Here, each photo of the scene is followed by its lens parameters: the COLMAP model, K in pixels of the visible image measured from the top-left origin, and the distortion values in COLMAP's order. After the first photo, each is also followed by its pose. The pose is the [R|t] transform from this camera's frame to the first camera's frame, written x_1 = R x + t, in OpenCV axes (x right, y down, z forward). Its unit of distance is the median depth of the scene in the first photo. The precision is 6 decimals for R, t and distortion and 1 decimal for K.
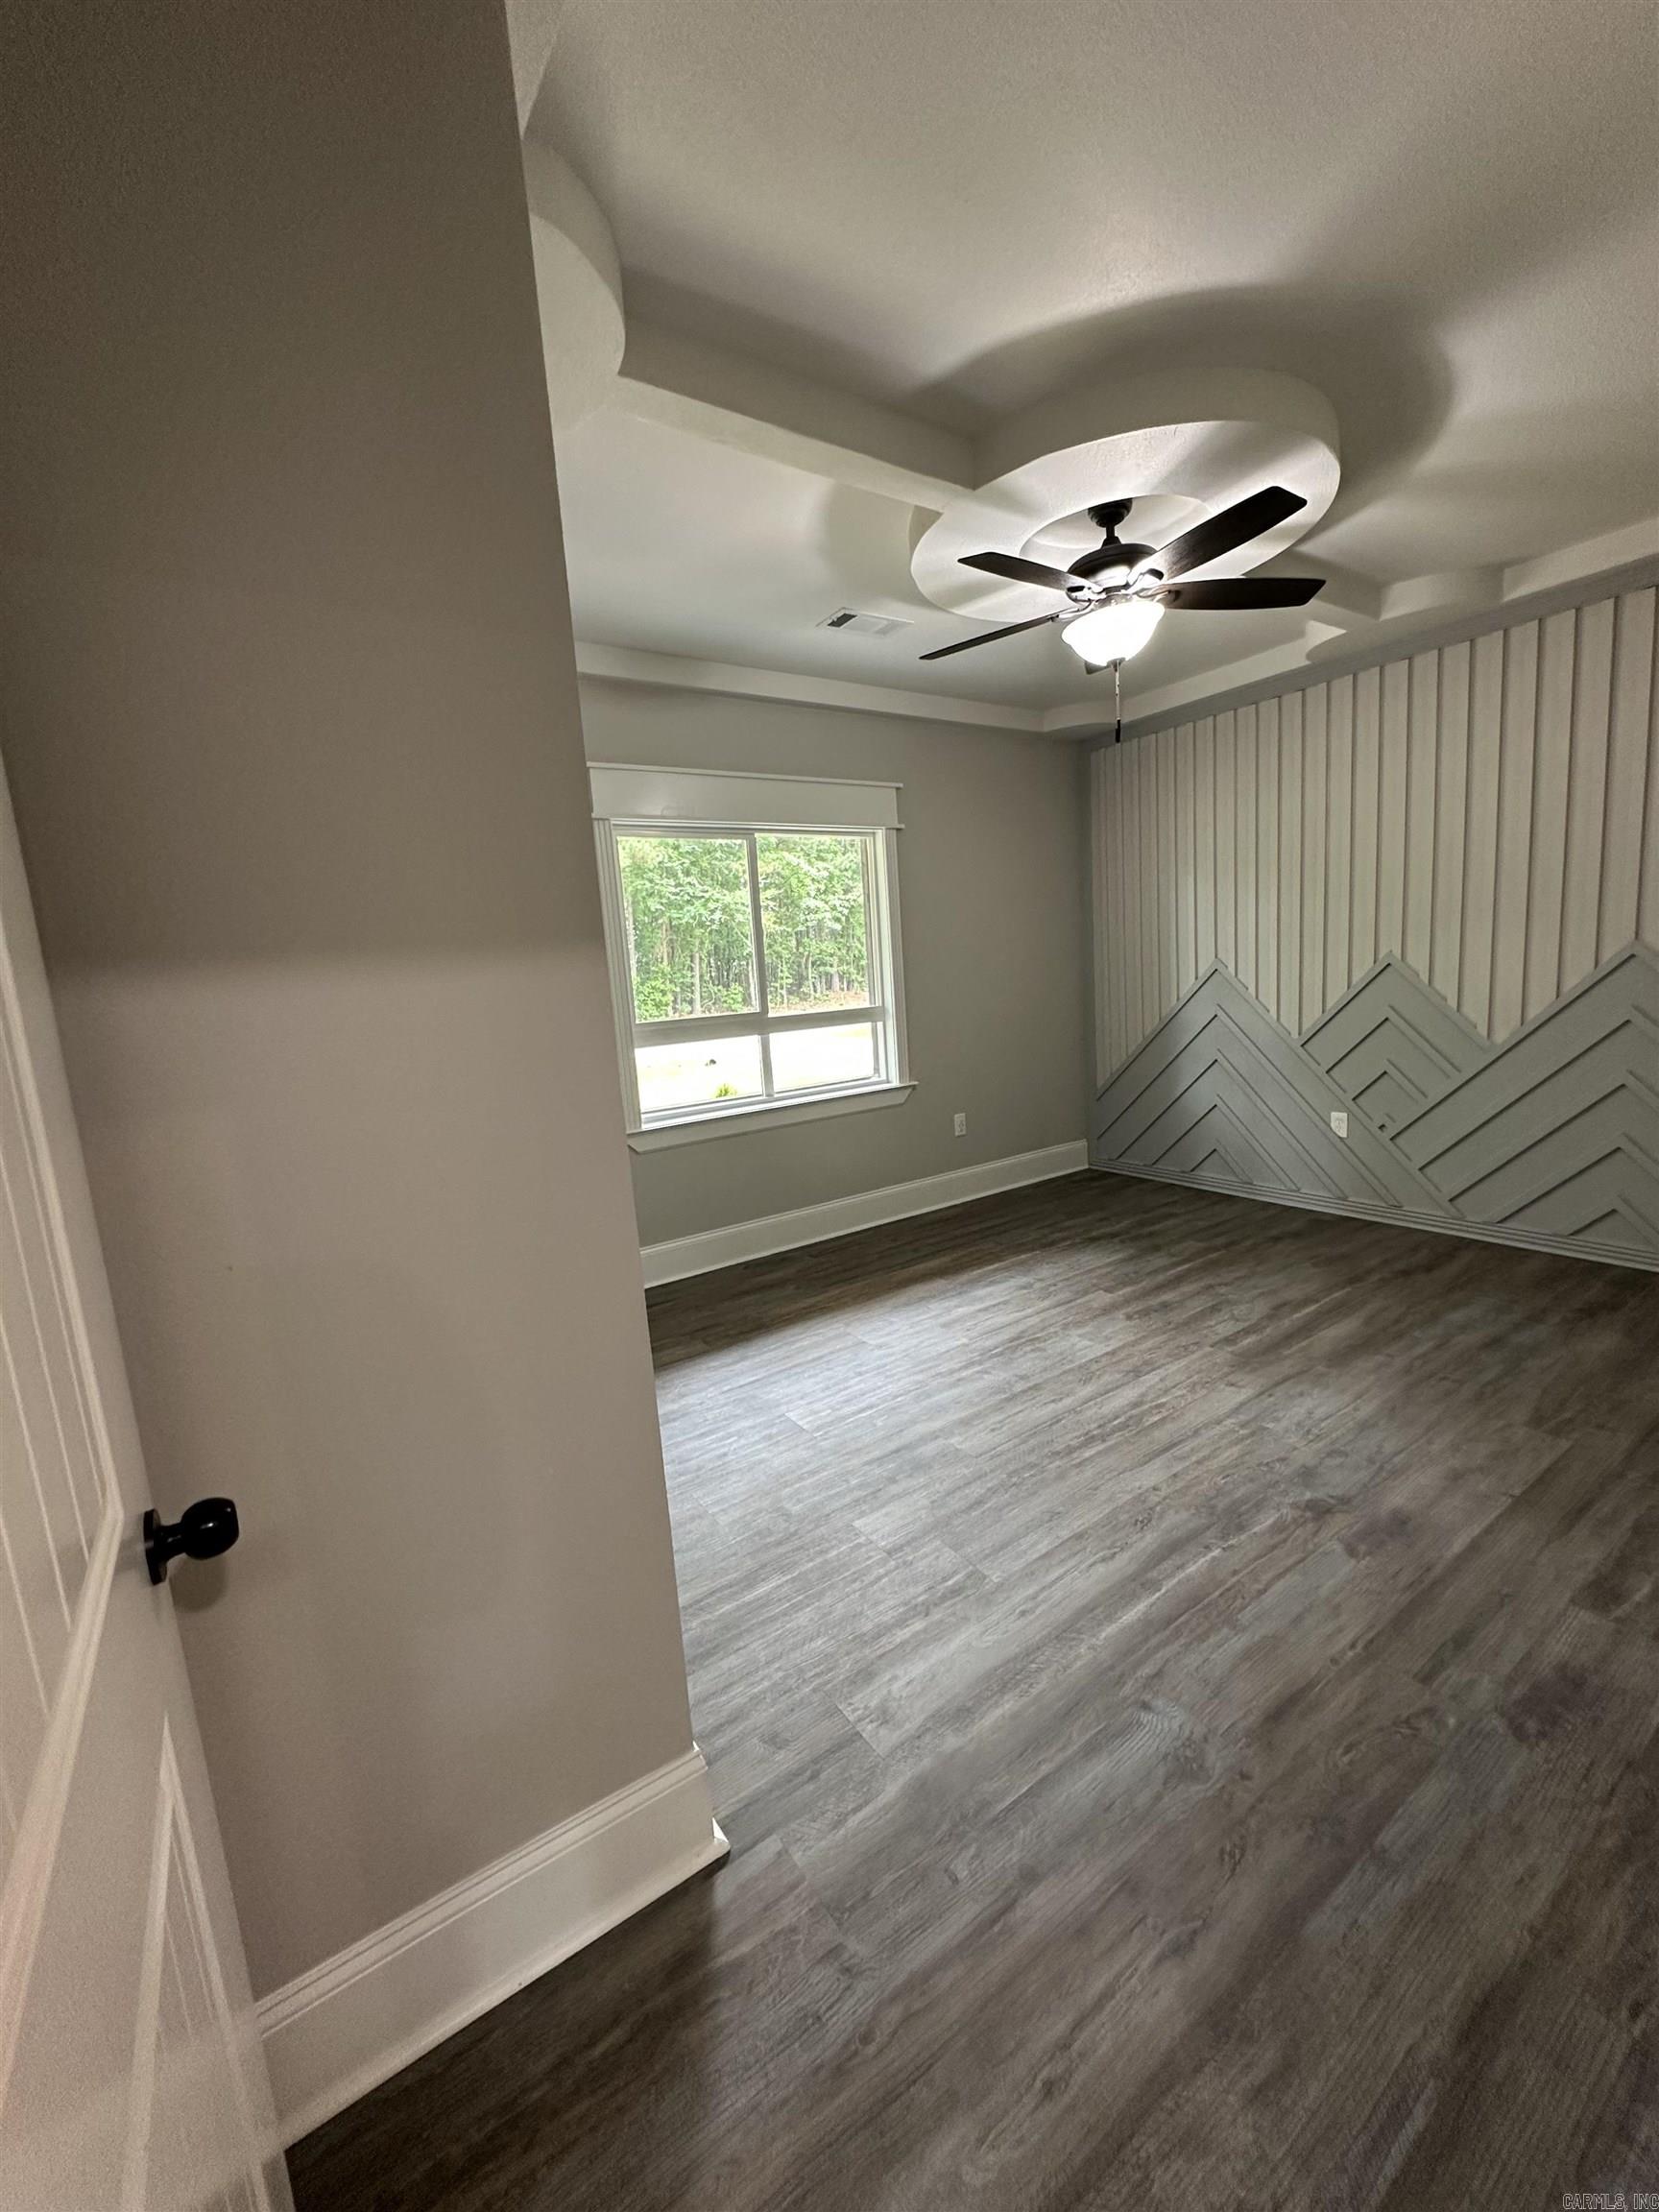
lens RADIAL K [[882.1, 0, 829.4], [0, 882.1, 1100.8], [0, 0, 1]] dist [-0.003256, 0.001203]
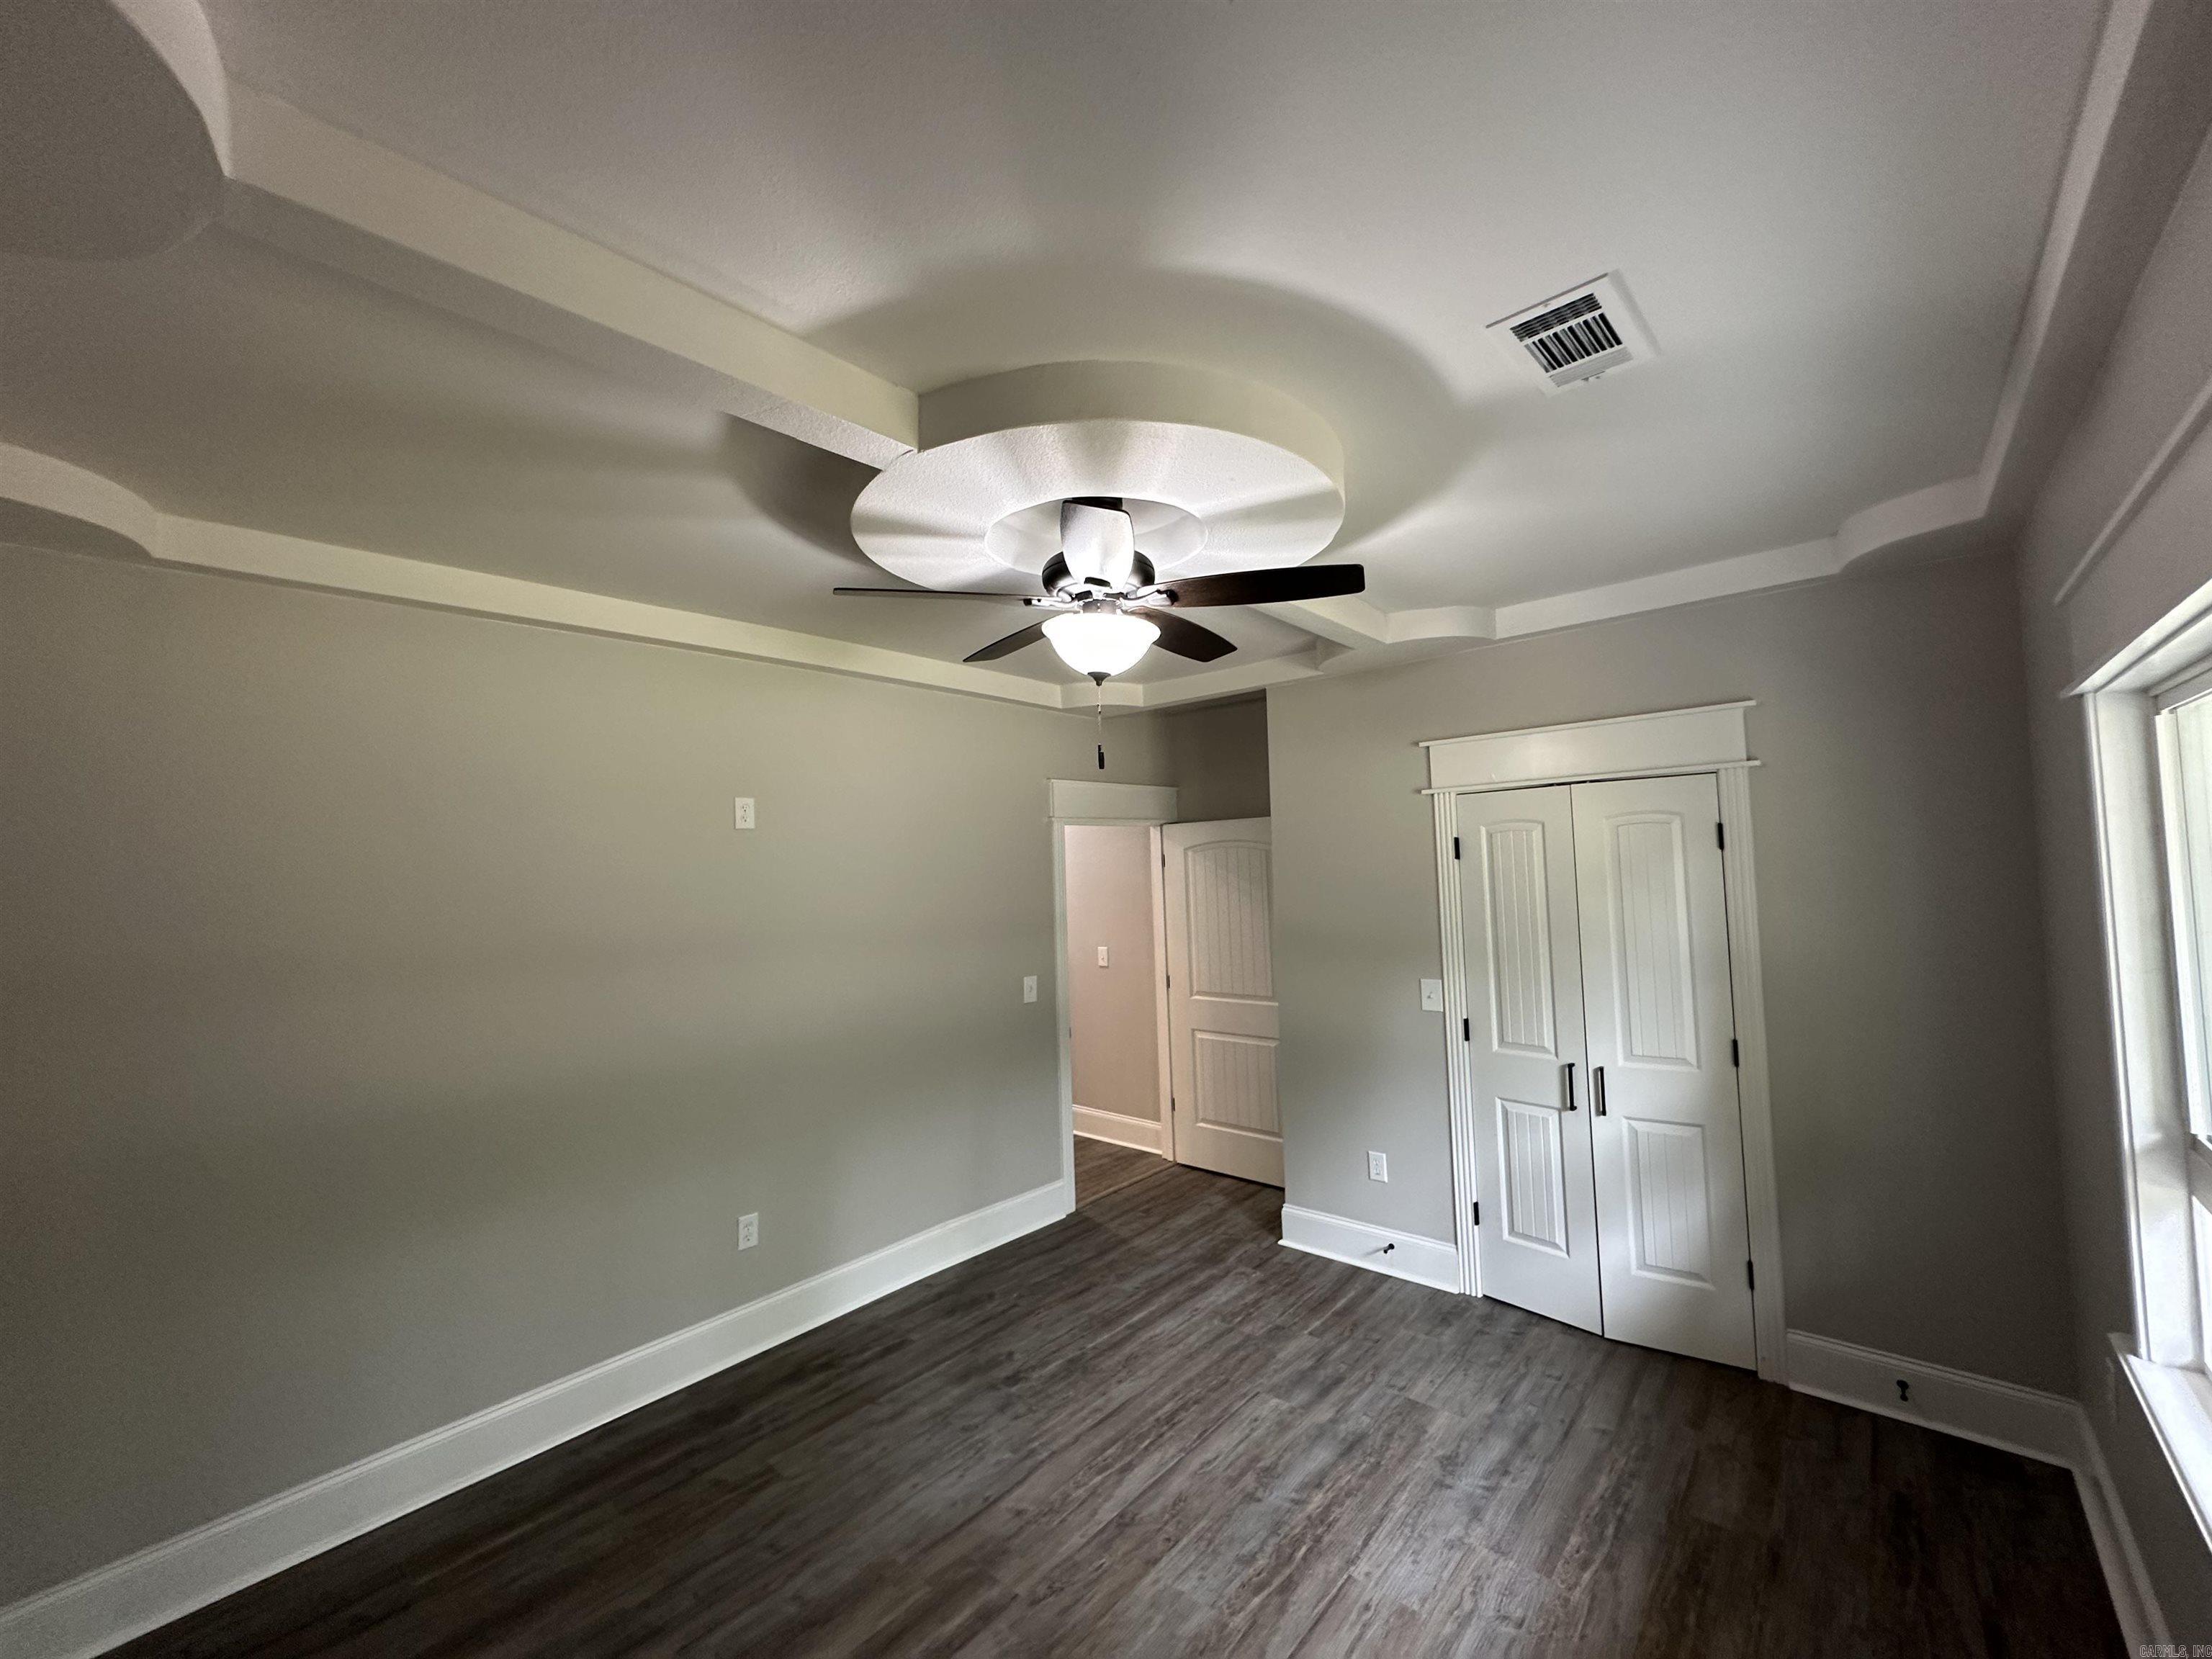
lens RADIAL K [[882.1, 0, 1109.3], [0, 882.1, 827.4], [0, 0, 1]] dist [-0.003256, 0.001203]
pose [[-0.962946, 0.082719, -0.256694, 0.652220], [0.053435, 0.991451, 0.119038, -0.545836], [0.264346, 0.100910, -0.959134, 2.169070]]
